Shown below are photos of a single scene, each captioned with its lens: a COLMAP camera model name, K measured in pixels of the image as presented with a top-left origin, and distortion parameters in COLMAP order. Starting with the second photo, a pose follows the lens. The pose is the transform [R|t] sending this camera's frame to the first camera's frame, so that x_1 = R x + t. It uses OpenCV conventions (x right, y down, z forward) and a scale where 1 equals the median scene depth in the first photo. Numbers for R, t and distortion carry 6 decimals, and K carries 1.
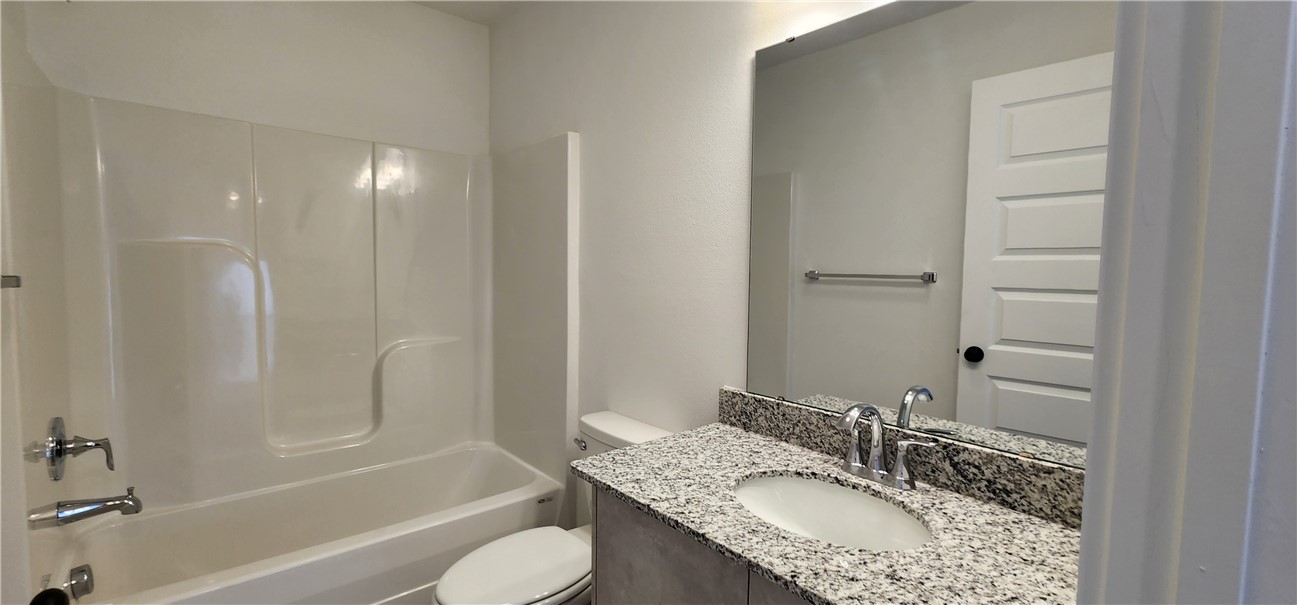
lens RADIAL K [[532.0, 0, 657.7], [0, 532.0, 308.3], [0, 0, 1]] dist [0.000807, 0.000290]
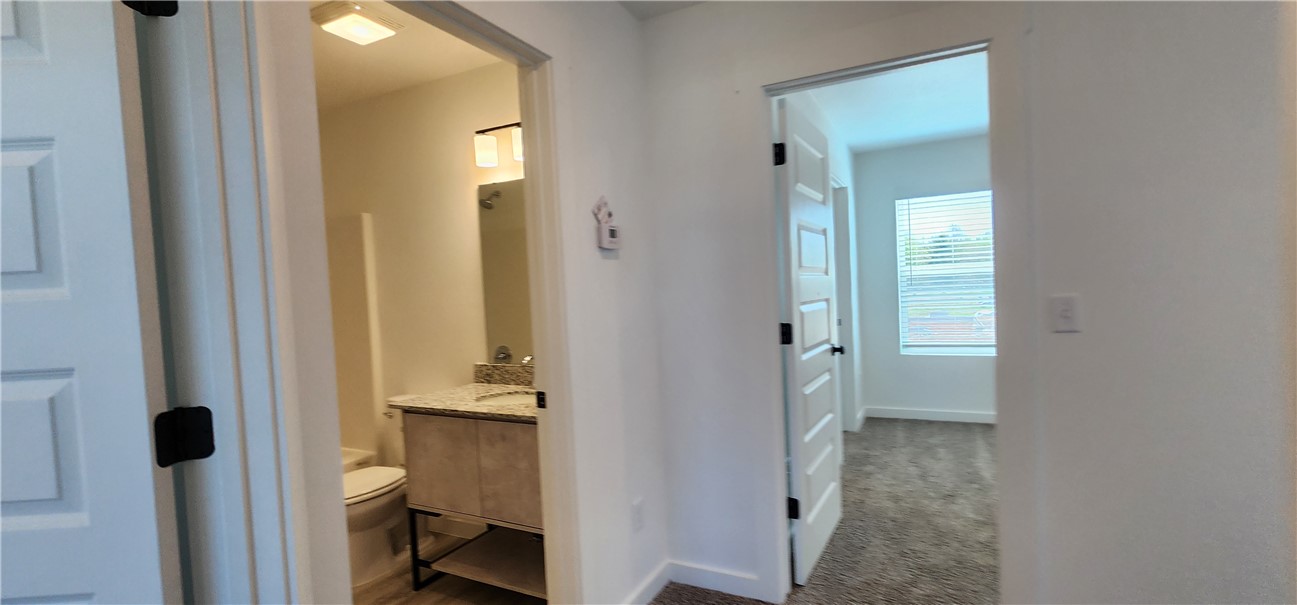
lens RADIAL K [[552.6, 0, 671.6], [0, 552.6, 303.9], [0, 0, 1]] dist [0.001251, 0.000254]
pose [[0.927438, -0.061616, 0.368866, 0.061005], [0.080648, 0.996078, -0.036387, 0.072570], [-0.365178, 0.063495, 0.928770, -1.062472]]
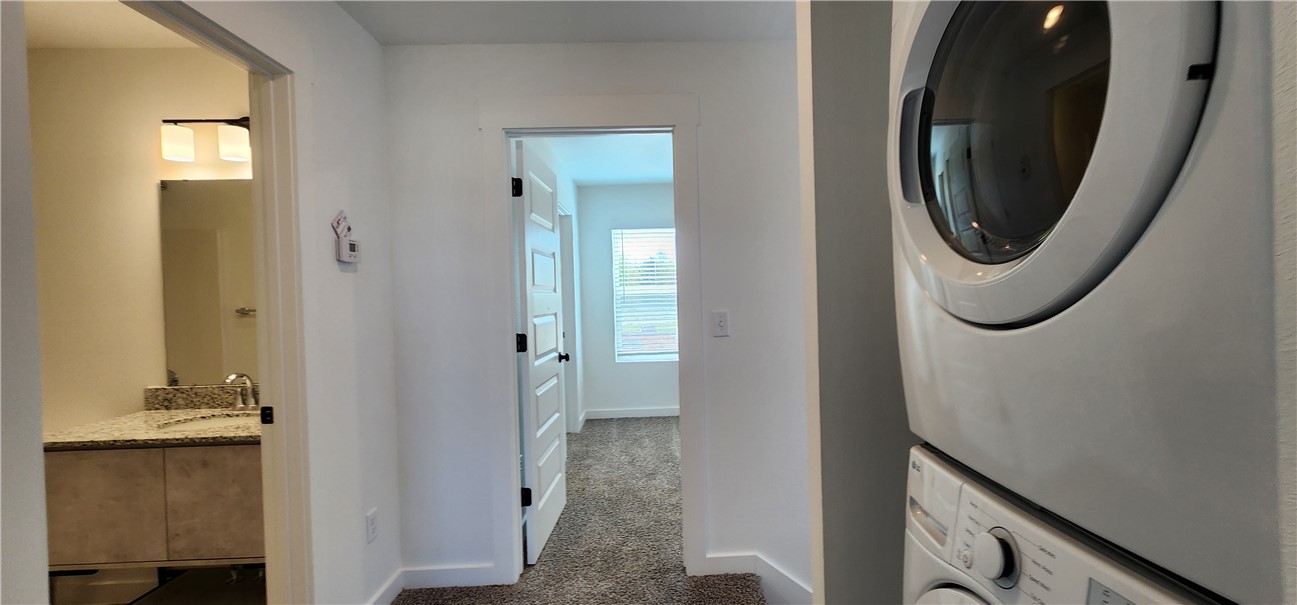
lens RADIAL K [[552.6, 0, 671.6], [0, 552.6, 303.9], [0, 0, 1]] dist [0.001251, 0.000254]
pose [[0.643226, -0.039276, 0.764668, -0.121367], [0.088913, 0.995759, -0.023646, 0.085252], [-0.760497, 0.083198, 0.643990, -1.262030]]
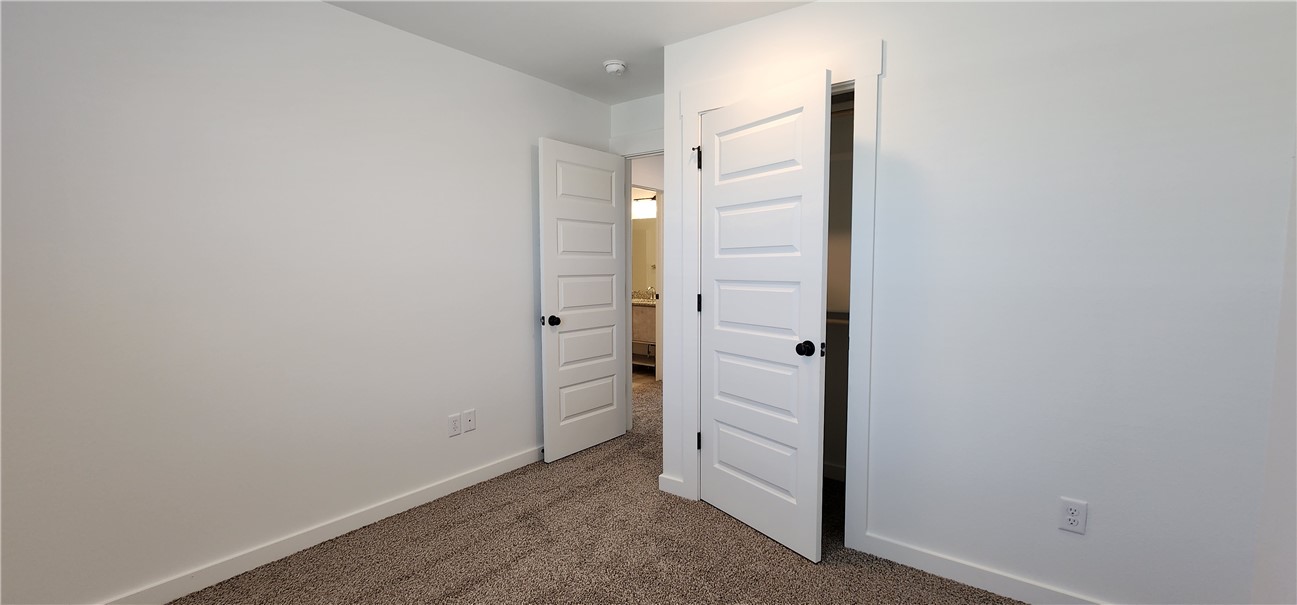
lens RADIAL K [[532.0, 0, 657.7], [0, 532.0, 308.3], [0, 0, 1]] dist [0.000807, 0.000290]
pose [[0.976988, -0.035609, 0.210302, -0.630036], [0.030895, 0.999193, 0.025658, 0.208235], [-0.211046, -0.018570, 0.977300, -3.785389]]
